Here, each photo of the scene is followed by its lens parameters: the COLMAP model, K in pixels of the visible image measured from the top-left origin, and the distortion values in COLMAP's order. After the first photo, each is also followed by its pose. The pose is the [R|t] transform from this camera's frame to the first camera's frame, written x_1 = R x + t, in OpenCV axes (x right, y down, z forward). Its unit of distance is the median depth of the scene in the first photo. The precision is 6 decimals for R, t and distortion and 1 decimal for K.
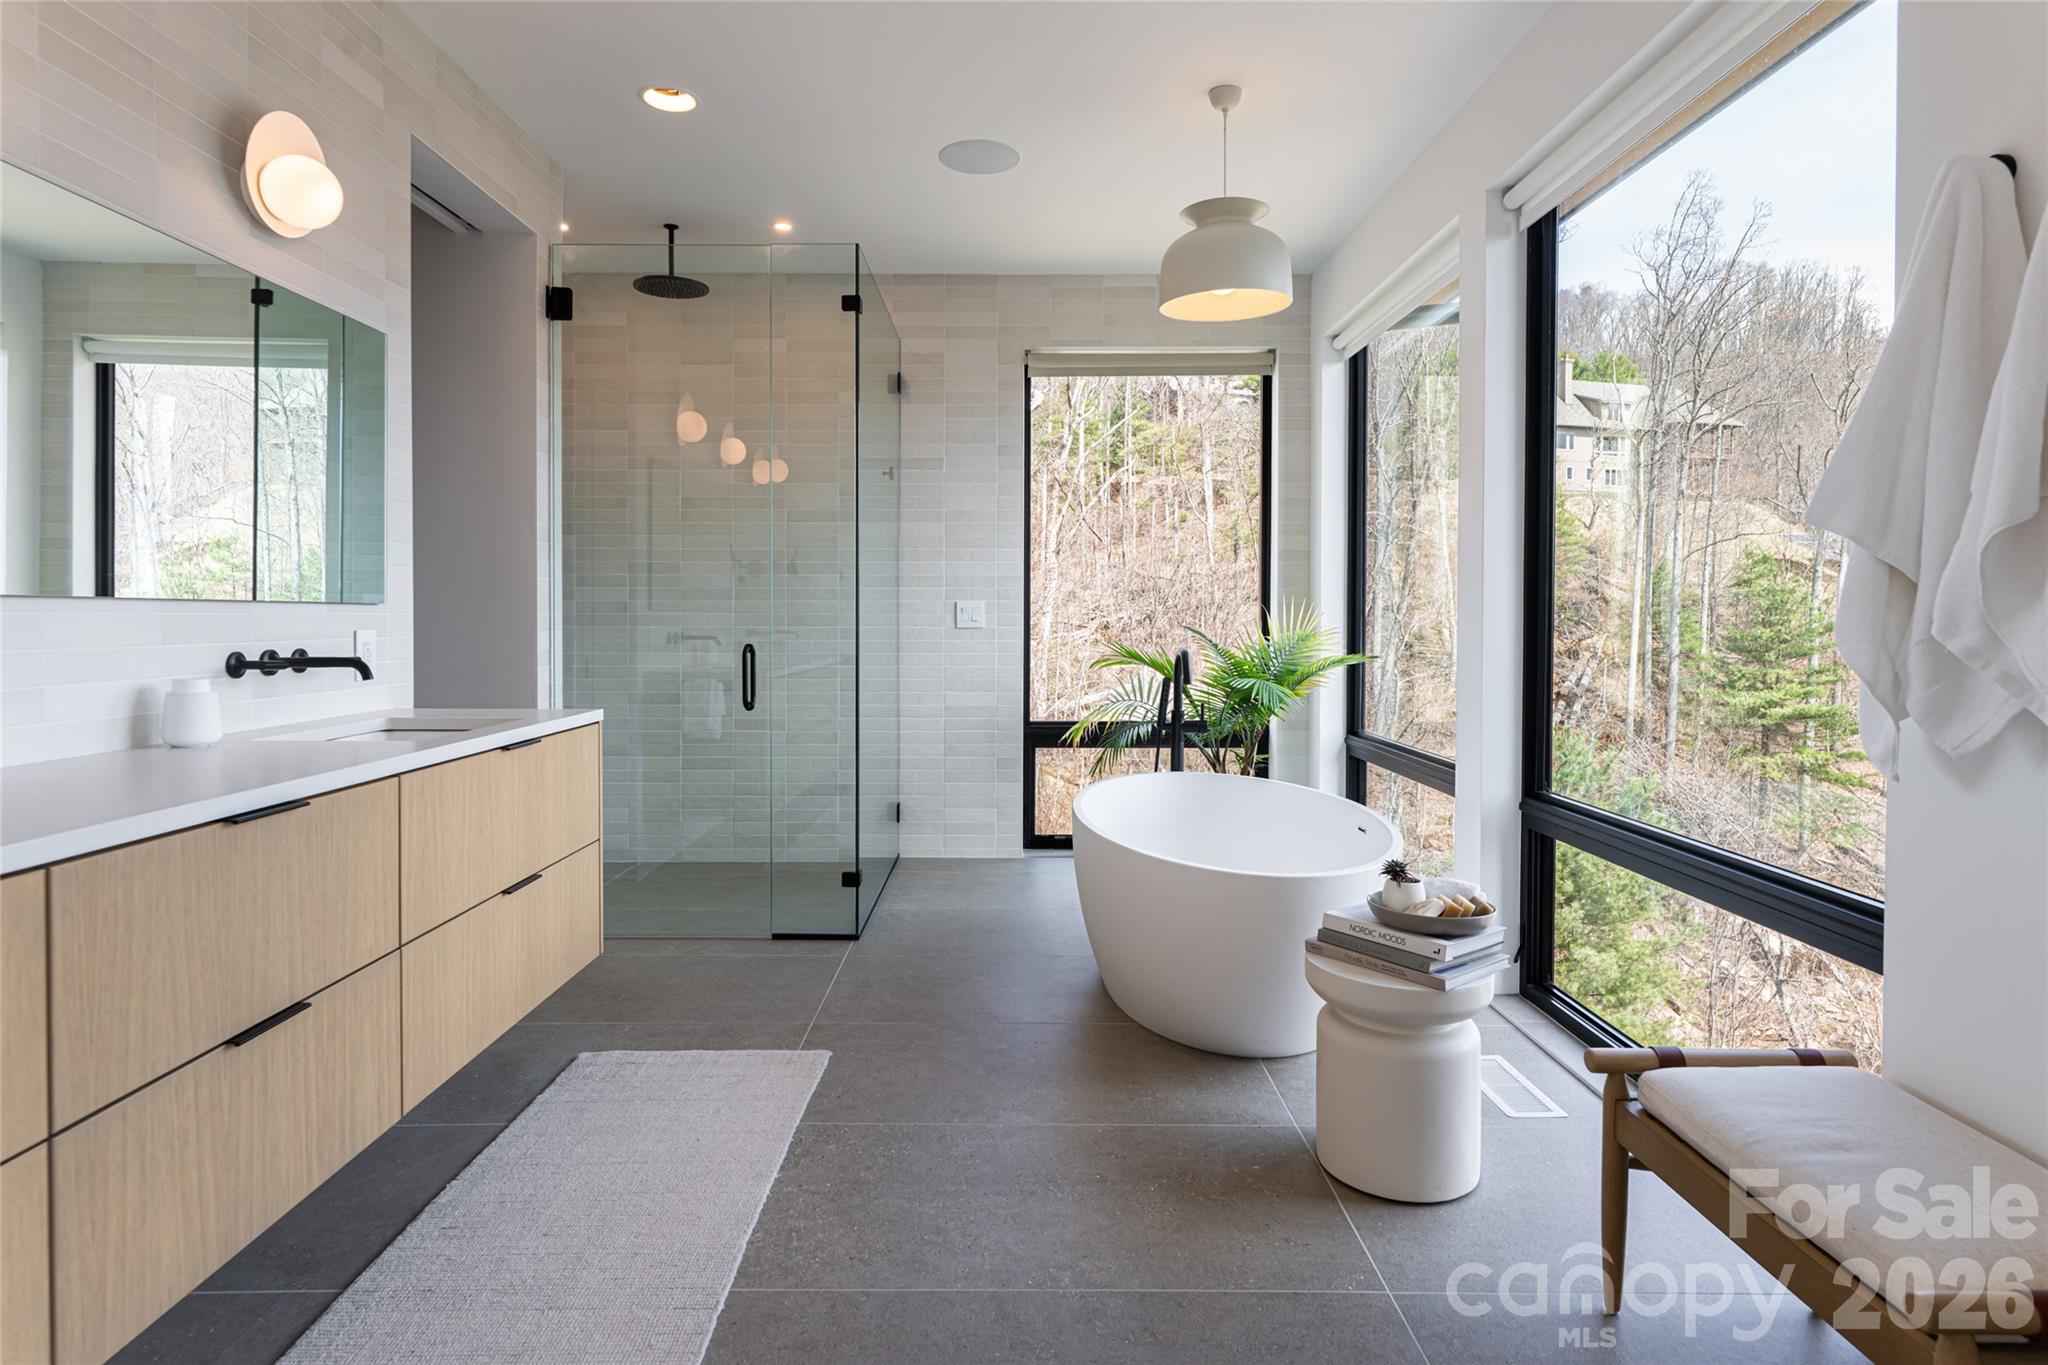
lens RADIAL K [[1060.5, 0, 1026.9], [0, 1060.5, 686.0], [0, 0, 1]] dist [-0.001123, -0.000125]
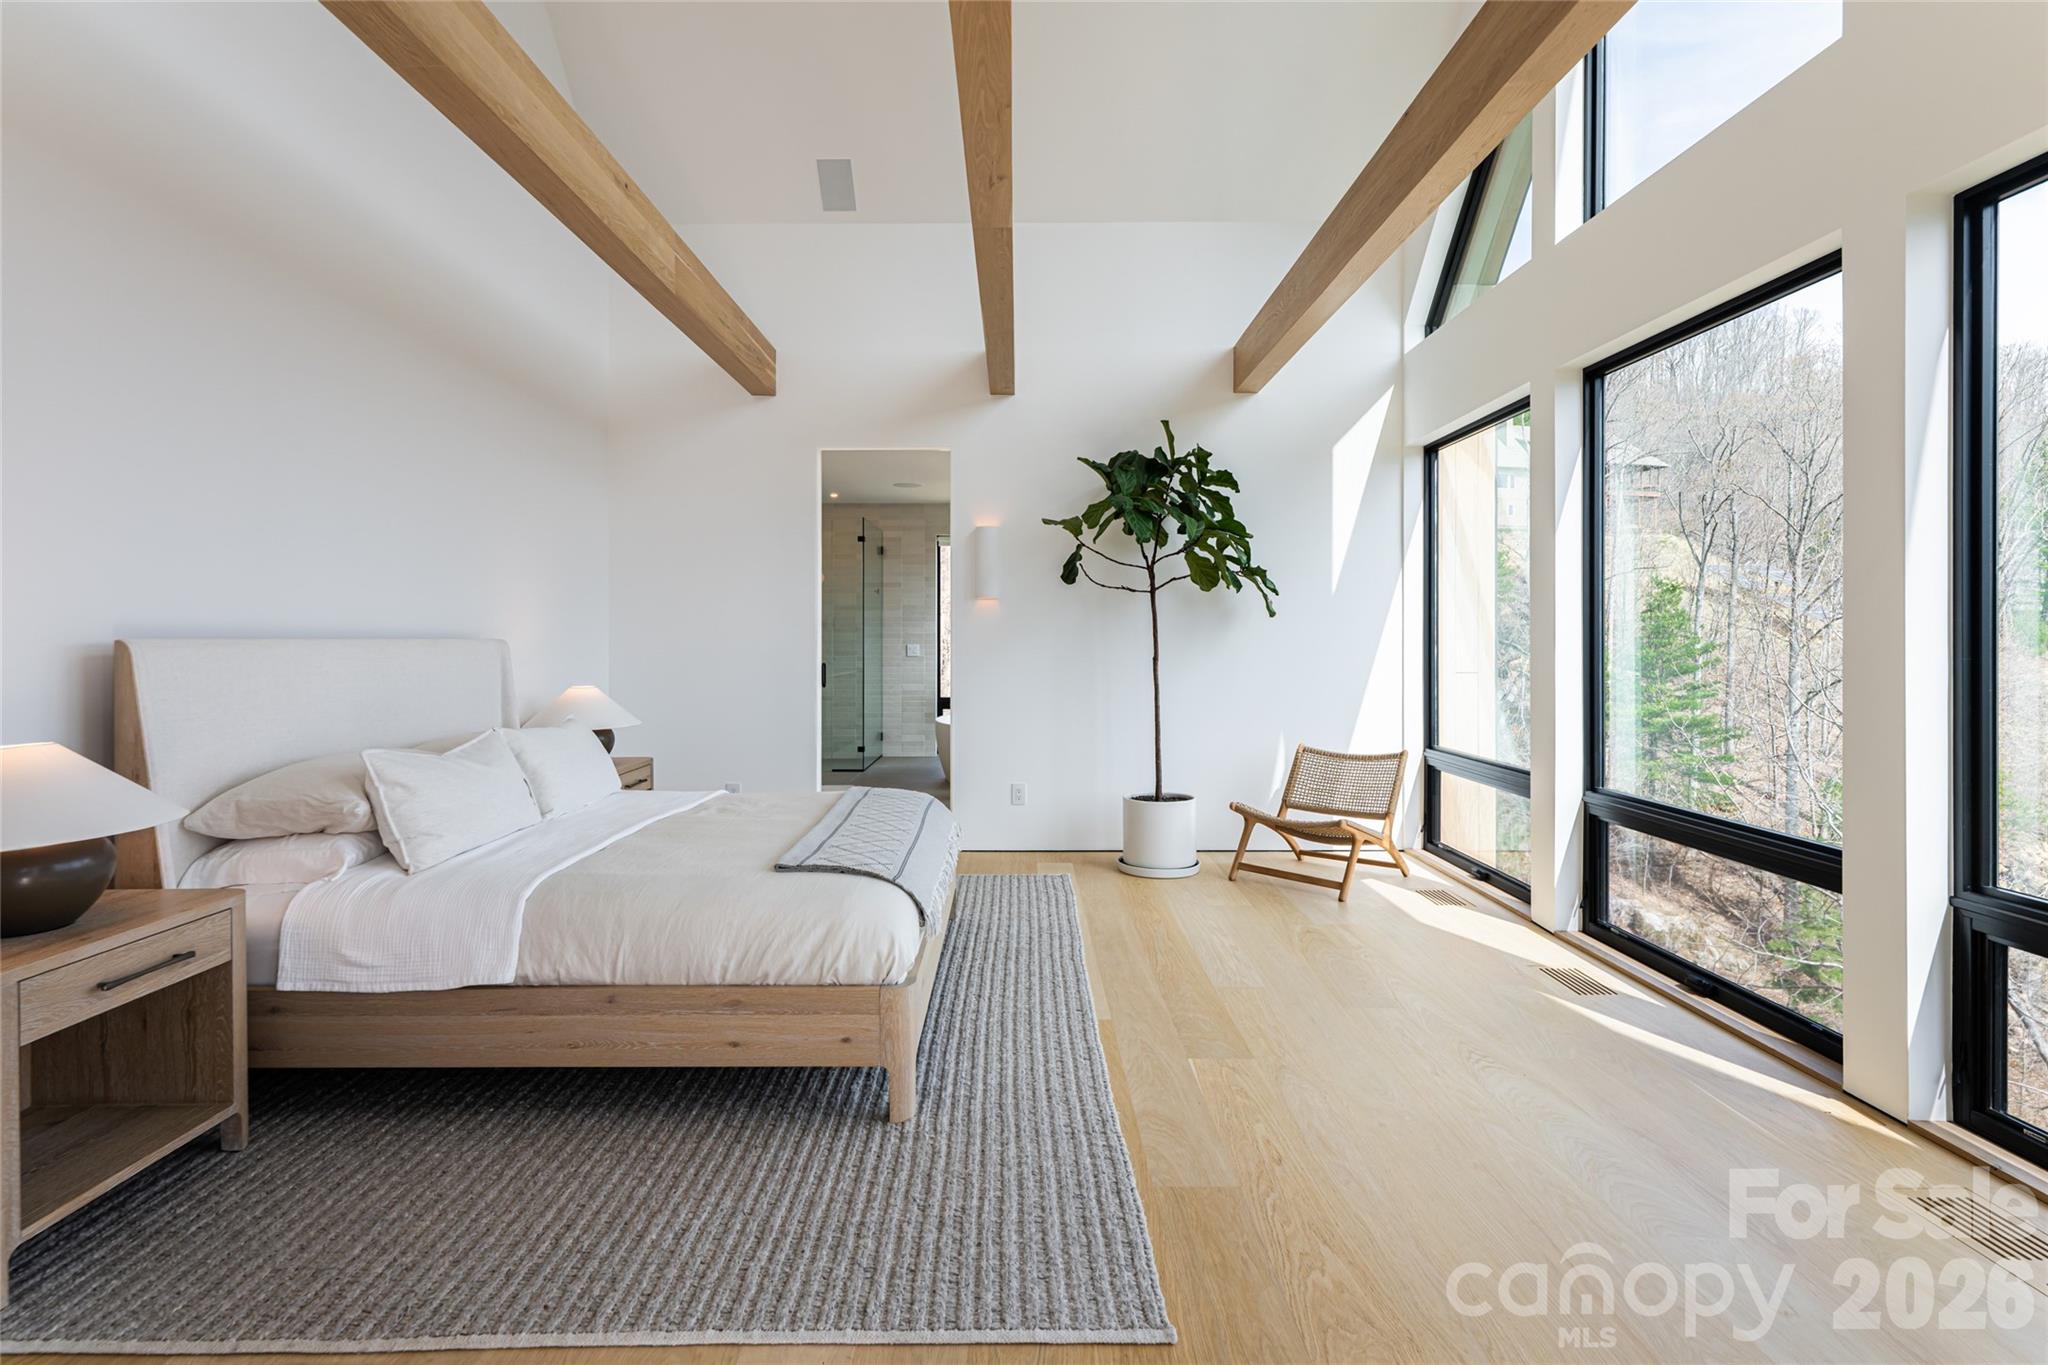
lens RADIAL K [[1016.3, 0, 1028.1], [0, 1016.3, 633.5], [0, 0, 1]] dist [-0.000560, -0.000044]
pose [[0.999930, -0.011380, -0.003165, 0.185144], [0.011103, 0.996988, -0.076763, 0.061325], [0.004029, 0.076722, 0.997044, -1.089517]]
